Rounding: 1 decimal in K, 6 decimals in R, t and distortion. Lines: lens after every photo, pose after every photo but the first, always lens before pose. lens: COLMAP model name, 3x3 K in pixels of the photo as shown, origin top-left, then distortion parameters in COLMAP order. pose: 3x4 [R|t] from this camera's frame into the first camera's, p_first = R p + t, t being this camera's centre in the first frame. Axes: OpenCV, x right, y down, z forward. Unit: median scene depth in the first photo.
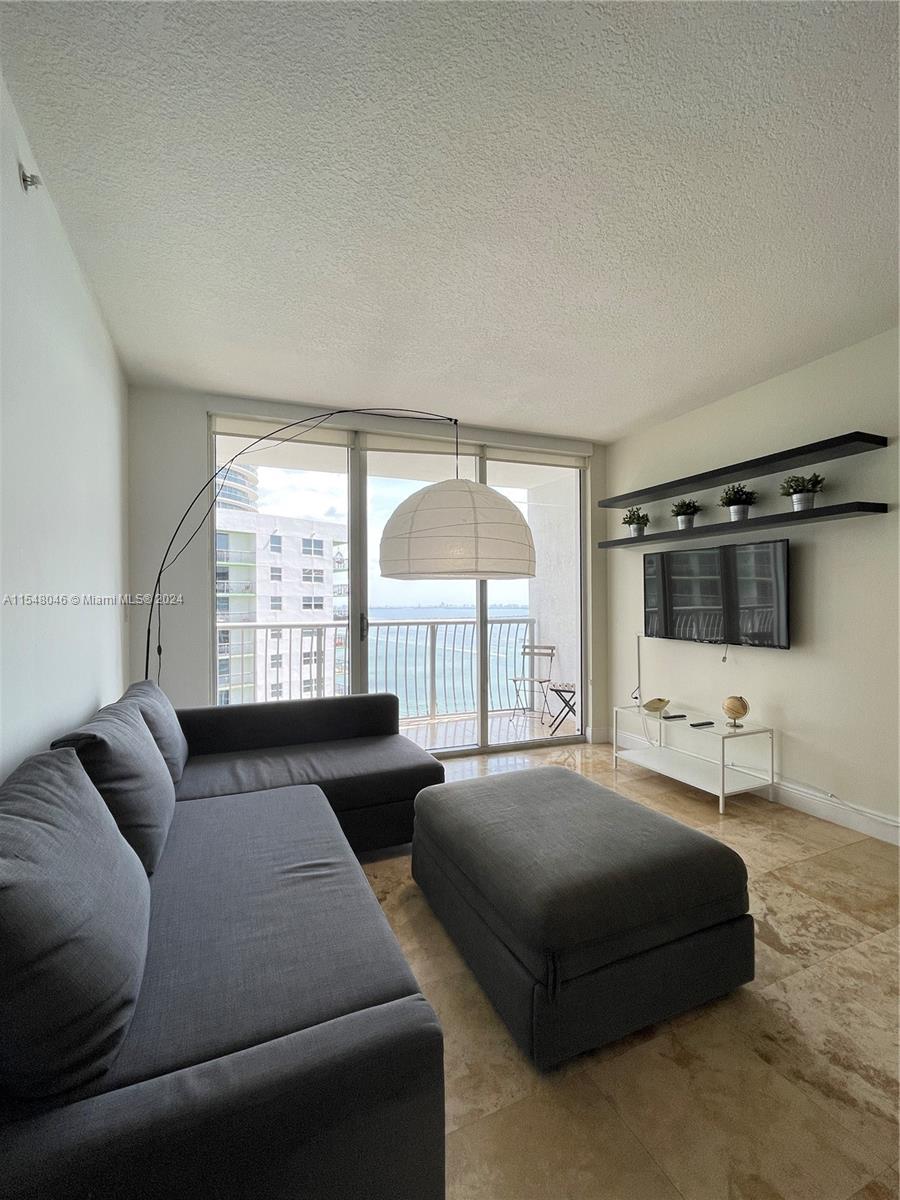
lens RADIAL K [[514.6, 0, 450.0], [0, 514.6, 600.0], [0, 0, 1]] dist [0.000404, -0.000007]
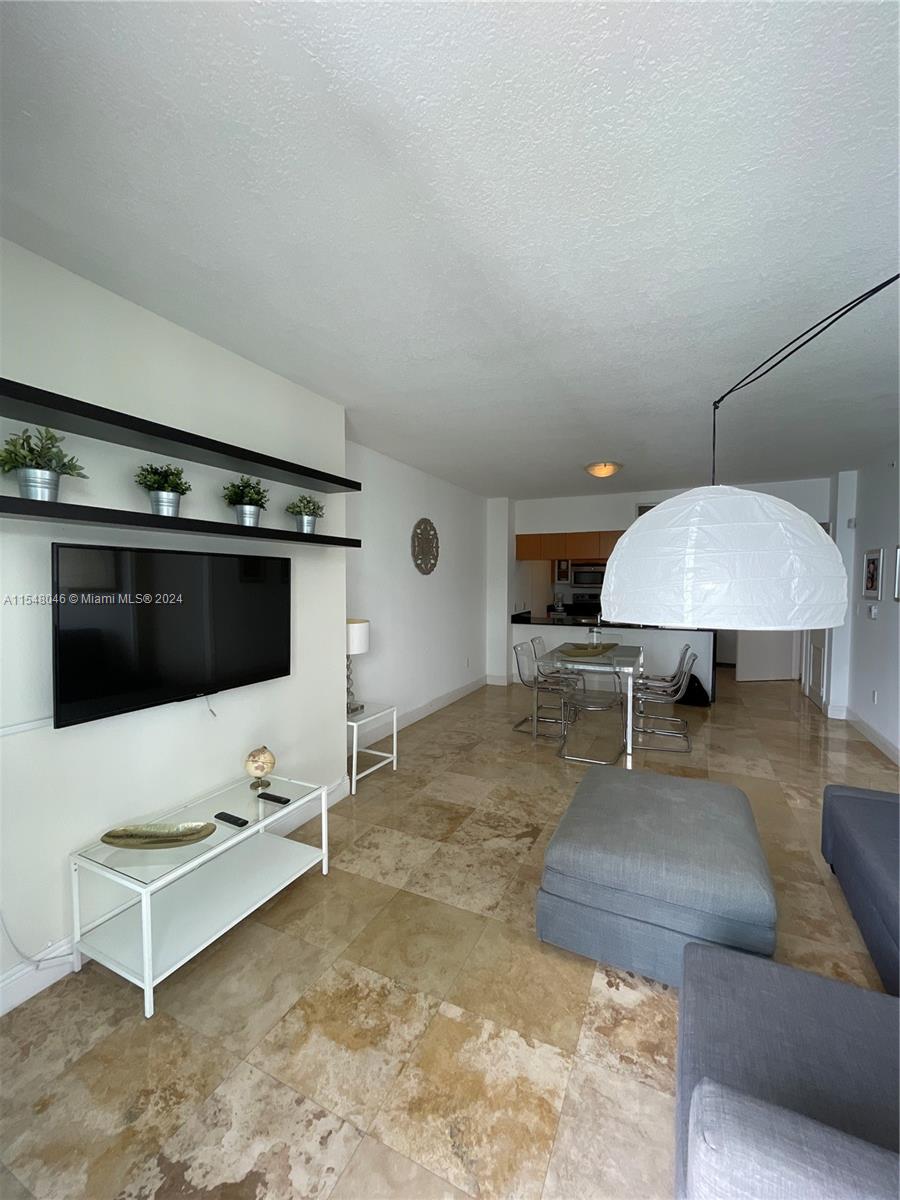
lens RADIAL K [[487.2, 0, 453.3], [0, 487.2, 600.3], [0, 0, 1]] dist [0.000017, -0.000031]
pose [[-0.649435, -0.031830, 0.759751, -0.219115], [-0.002921, 0.999221, 0.039366, -0.078724], [-0.760412, 0.023347, -0.649022, 1.363925]]
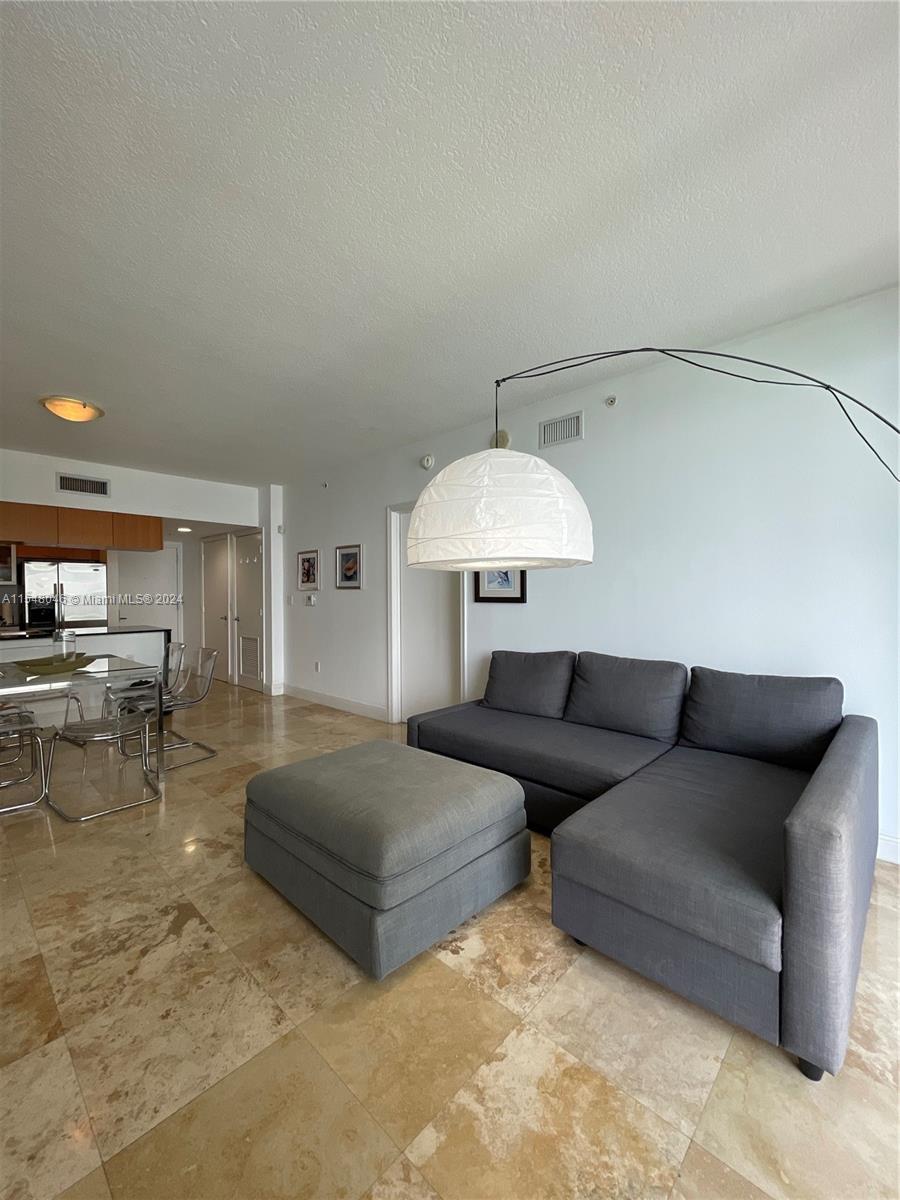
lens RADIAL K [[487.2, 0, 453.3], [0, 487.2, 600.3], [0, 0, 1]] dist [0.000017, -0.000031]
pose [[-0.921363, 0.013566, -0.388466, 0.313903], [0.011432, 0.999904, 0.007804, 0.005550], [0.388534, 0.002749, -0.921430, 1.356327]]
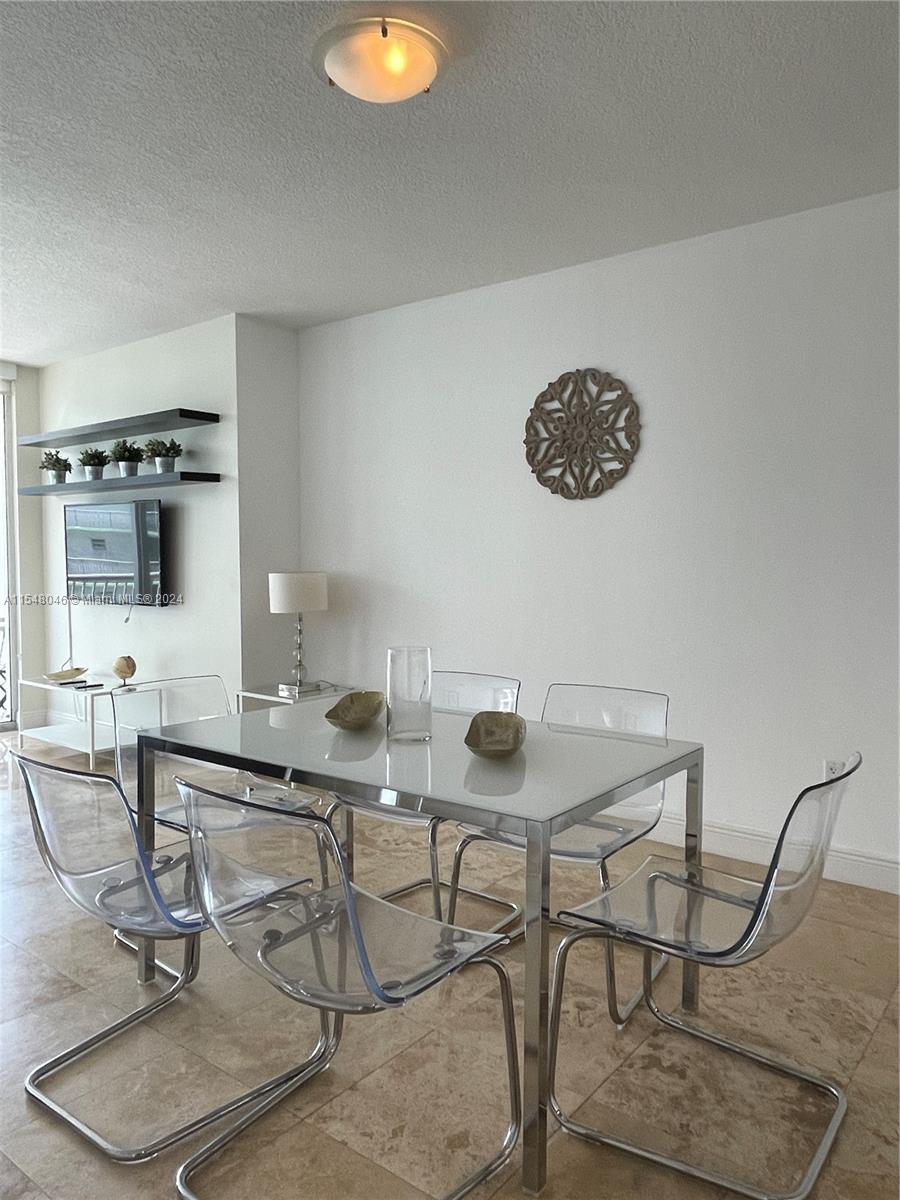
lens RADIAL K [[822.4, 0, 450.0], [0, 822.4, 600.0], [0, 0, 1]] dist [0.004318, 0.001488]
pose [[0.877552, -0.015735, 0.479224, 0.376724], [-0.010070, 0.998636, 0.051229, -0.008387], [-0.479376, -0.049781, 0.876197, -0.732791]]
